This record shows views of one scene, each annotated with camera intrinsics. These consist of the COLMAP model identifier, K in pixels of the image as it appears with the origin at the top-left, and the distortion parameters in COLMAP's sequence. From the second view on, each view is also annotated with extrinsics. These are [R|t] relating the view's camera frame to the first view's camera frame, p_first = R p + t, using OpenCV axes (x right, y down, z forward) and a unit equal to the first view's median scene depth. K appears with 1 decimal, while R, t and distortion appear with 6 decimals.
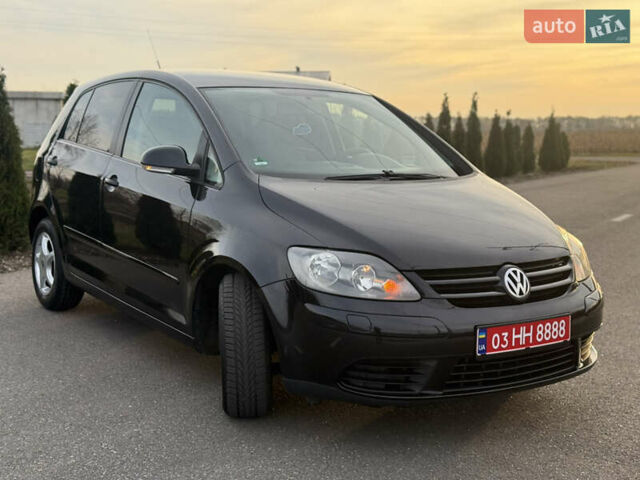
lens RADIAL K [[912.1, 0, 320.0], [0, 912.1, 240.0], [0, 0, 1]] dist [0.147777, -0.058180]
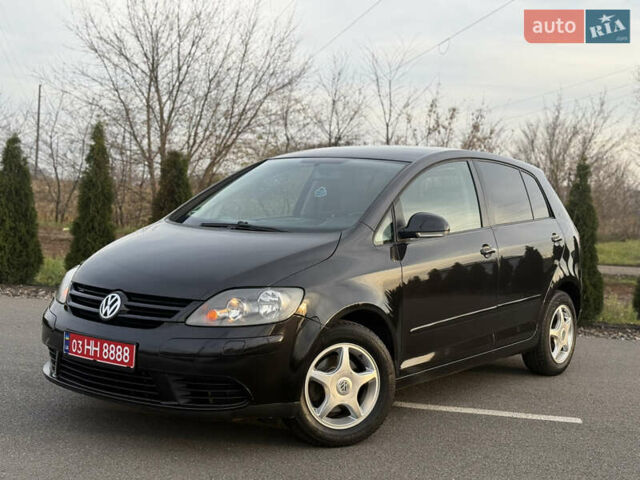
lens RADIAL K [[912.1, 0, 320.0], [0, 912.1, 240.0], [0, 0, 1]] dist [0.147777, -0.058180]
pose [[0.301993, 0.043661, -0.952310, 1.422898], [-0.161613, 0.986836, -0.006006, -0.073667], [0.939511, 0.155719, 0.305074, 0.882554]]
